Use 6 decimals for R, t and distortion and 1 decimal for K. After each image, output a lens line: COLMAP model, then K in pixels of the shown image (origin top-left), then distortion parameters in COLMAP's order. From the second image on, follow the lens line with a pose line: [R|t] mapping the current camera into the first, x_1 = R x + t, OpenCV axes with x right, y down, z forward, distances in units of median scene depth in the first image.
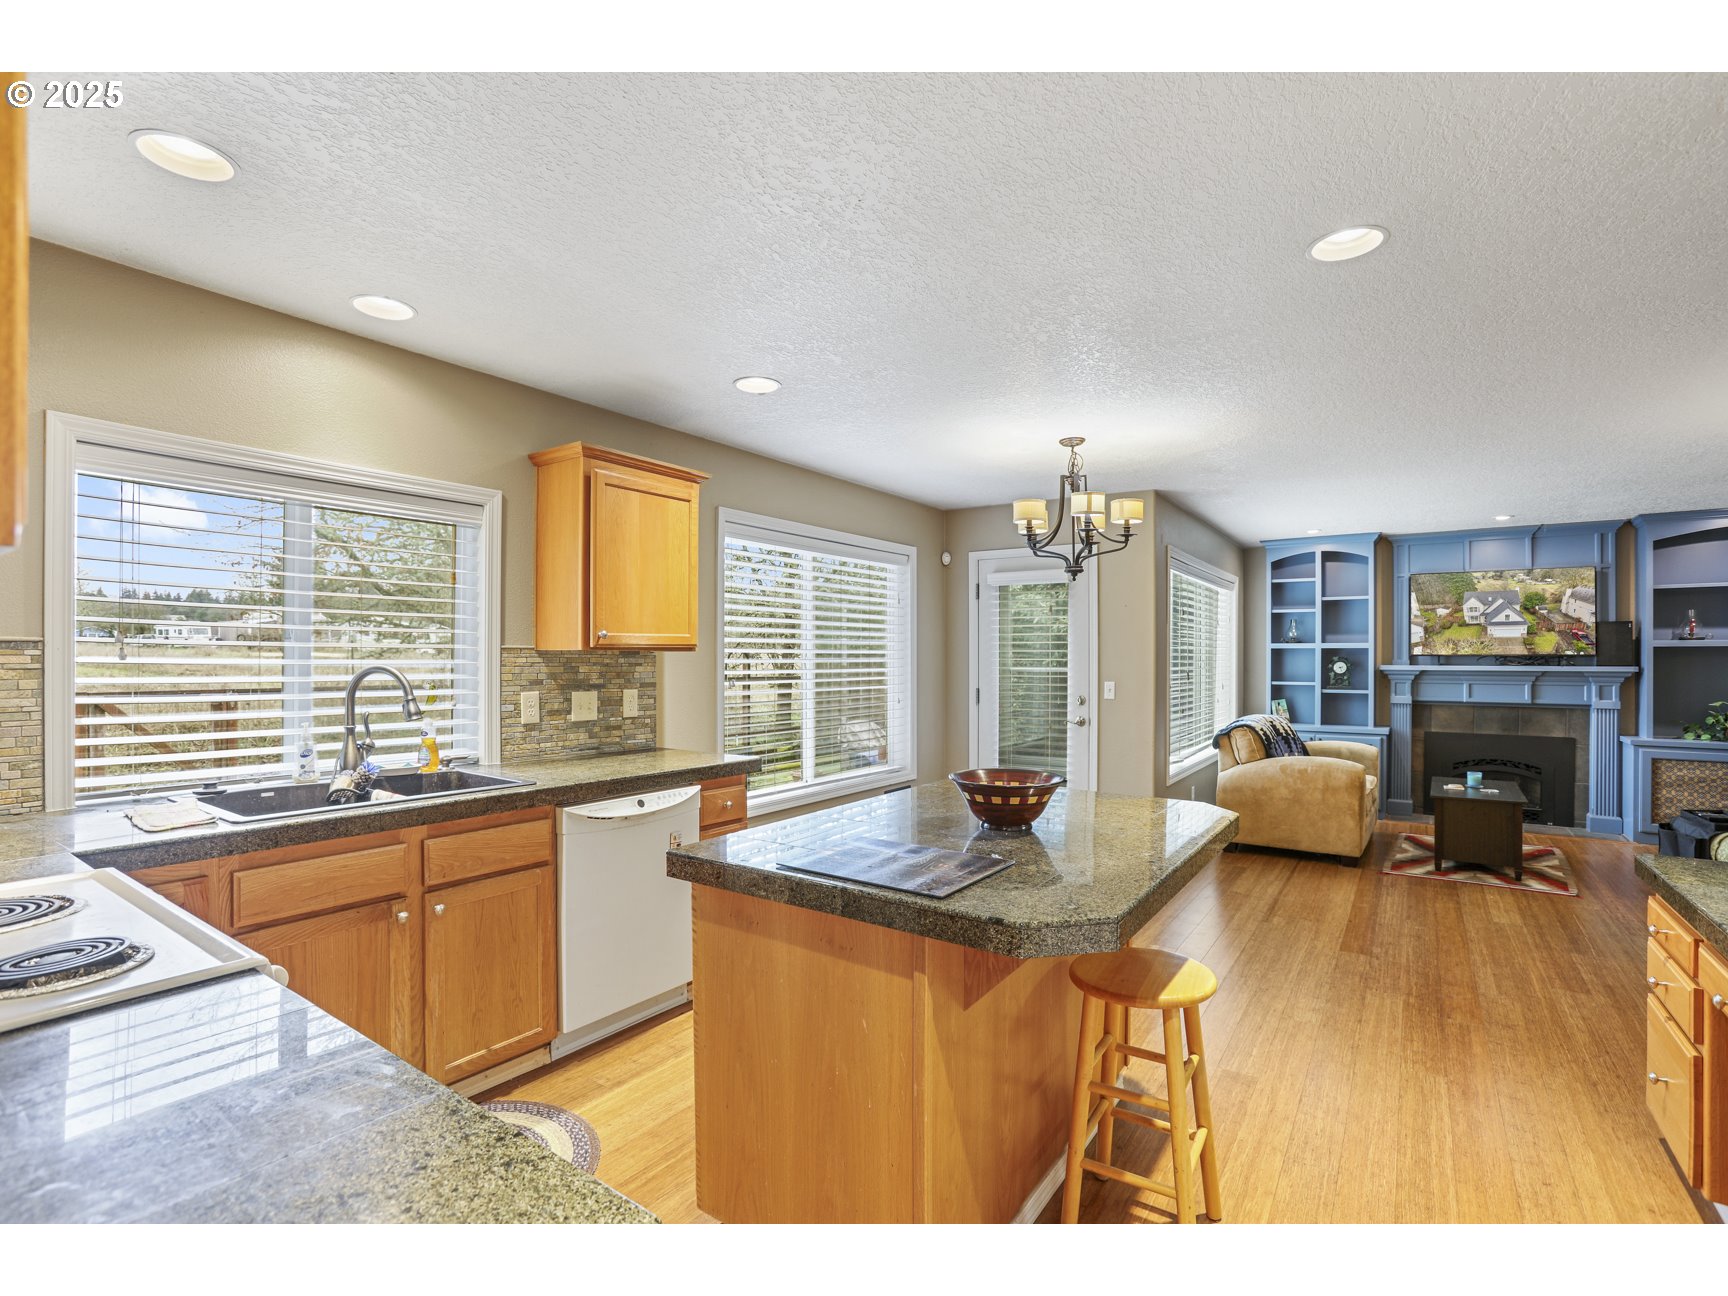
lens RADIAL K [[810.0, 0, 857.5], [0, 810.0, 659.3], [0, 0, 1]] dist [-0.063301, 0.021463]
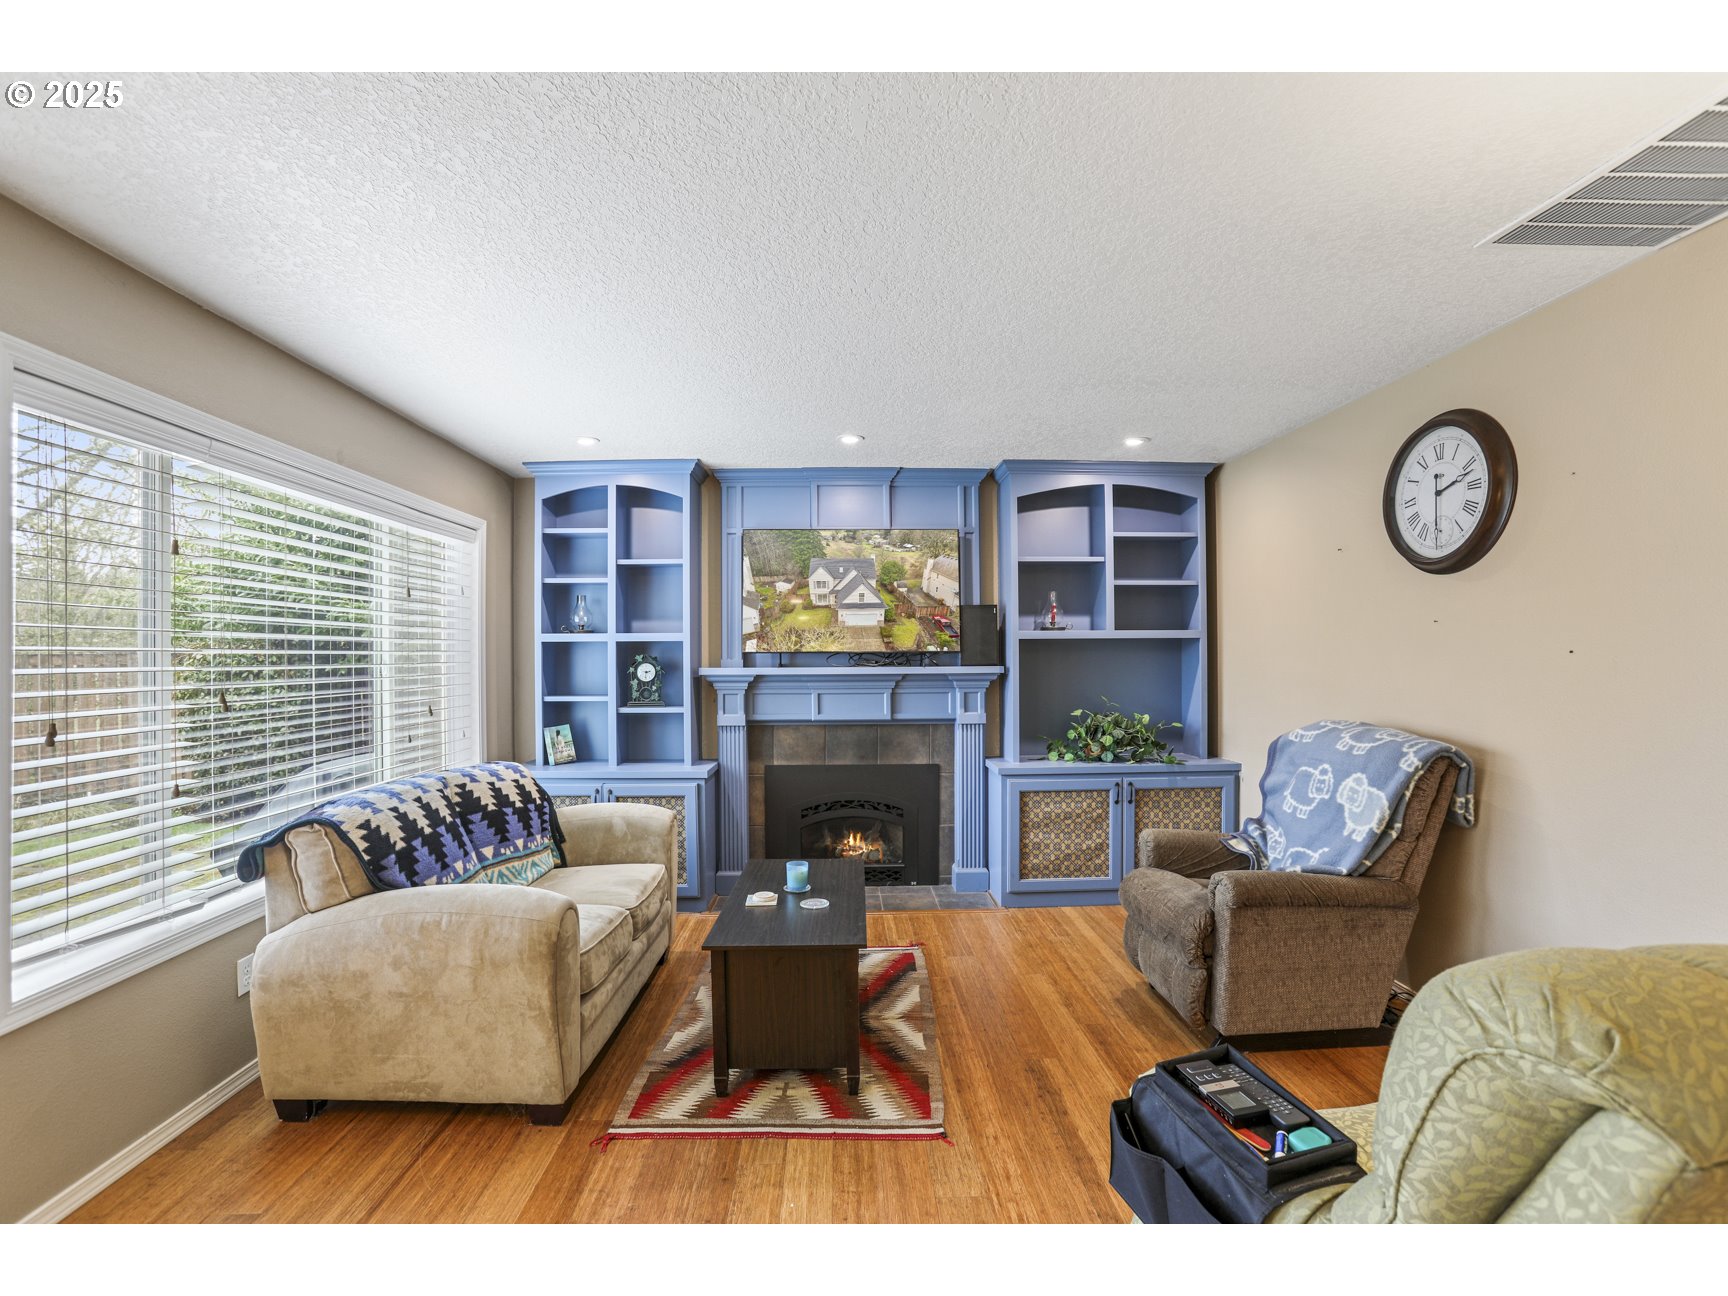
lens RADIAL K [[807.7, 0, 867.6], [0, 807.7, 652.7], [0, 0, 1]] dist [-0.080985, 0.039779]
pose [[0.793911, -0.003136, 0.608026, 0.406206], [0.008023, 0.999954, -0.005318, -0.000363], [-0.607982, 0.009101, 0.793899, 0.436571]]
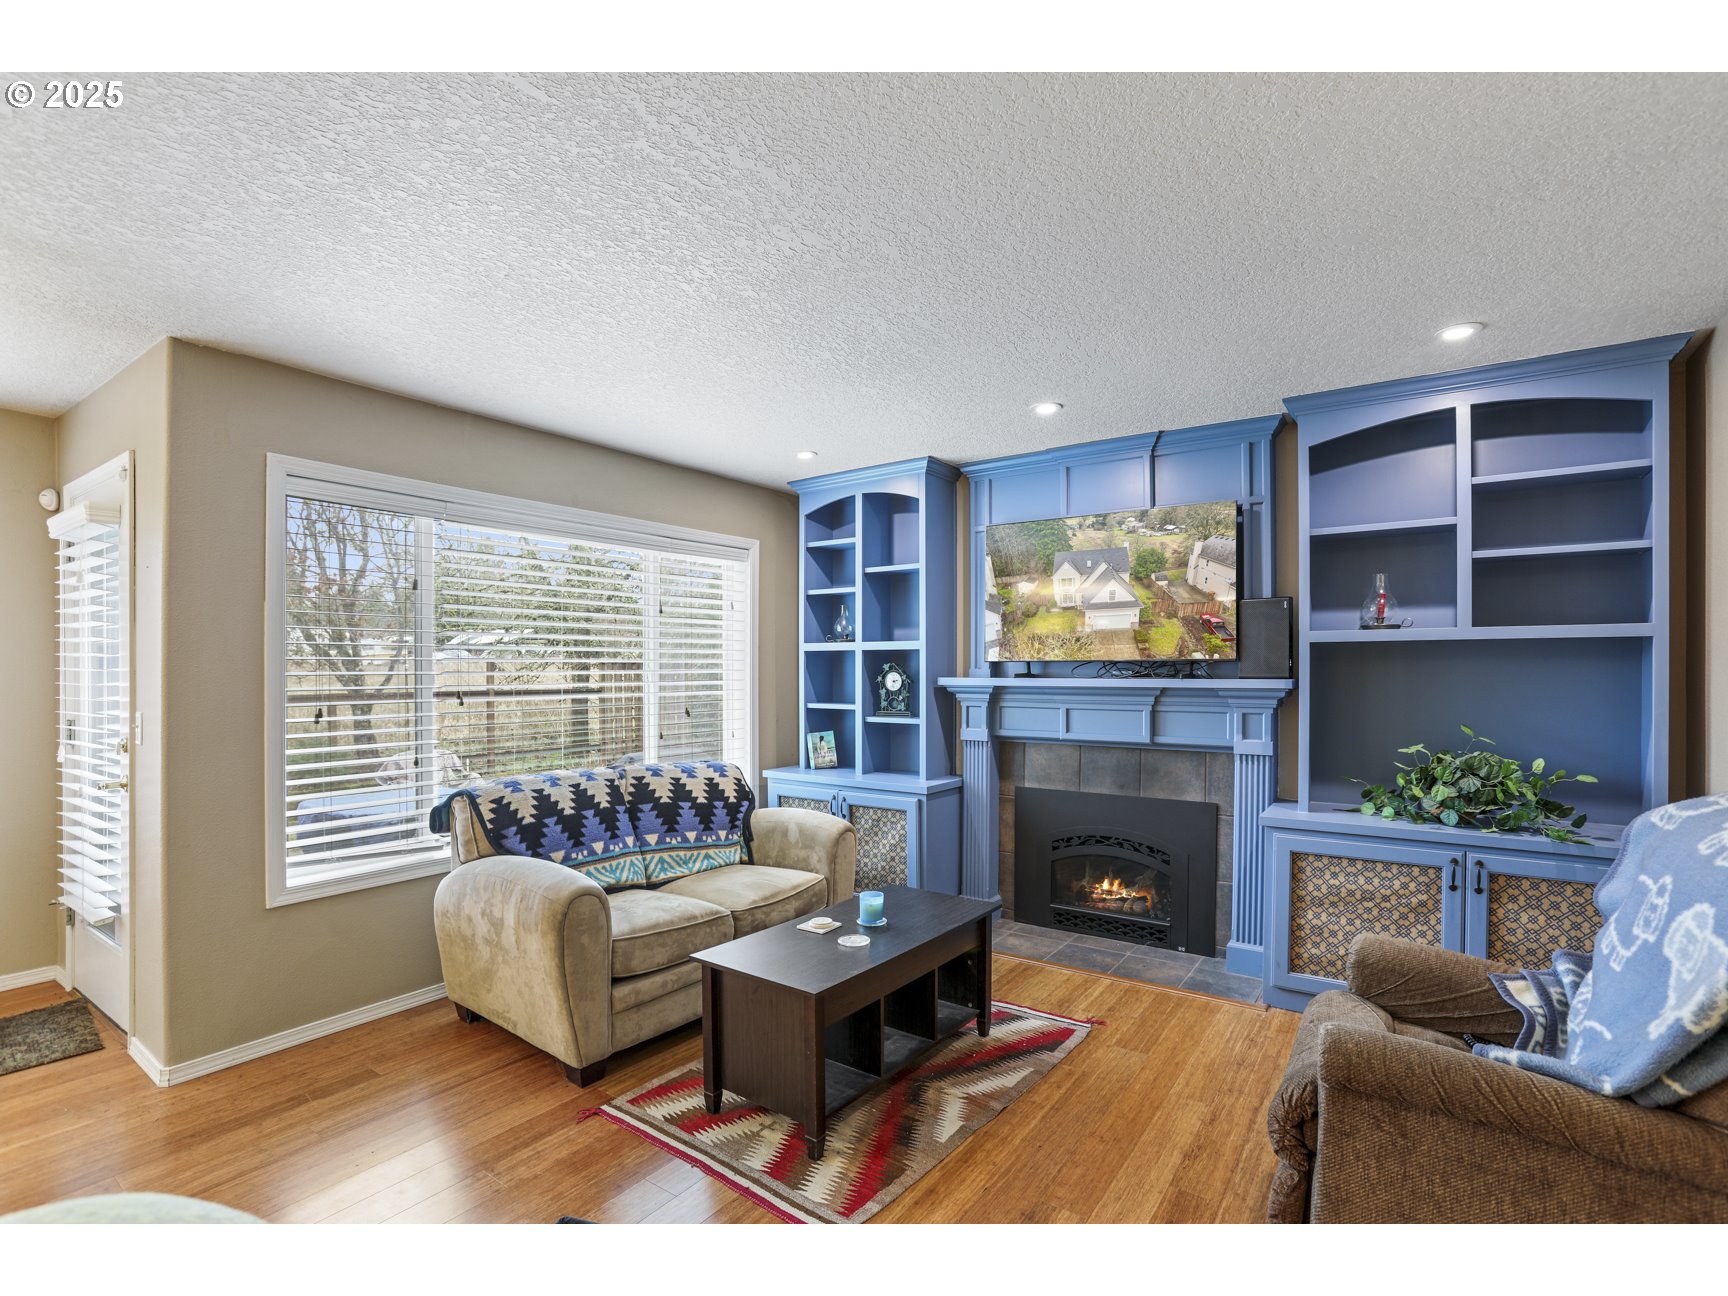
lens RADIAL K [[829.3, 0, 864.8], [0, 829.3, 675.3], [0, 0, 1]] dist [-0.079820, 0.042640]
pose [[0.999995, -0.003151, -0.000004, 0.660460], [0.003151, 0.999978, 0.005919, 0.001986], [-0.000015, -0.005919, 0.999982, 0.399289]]
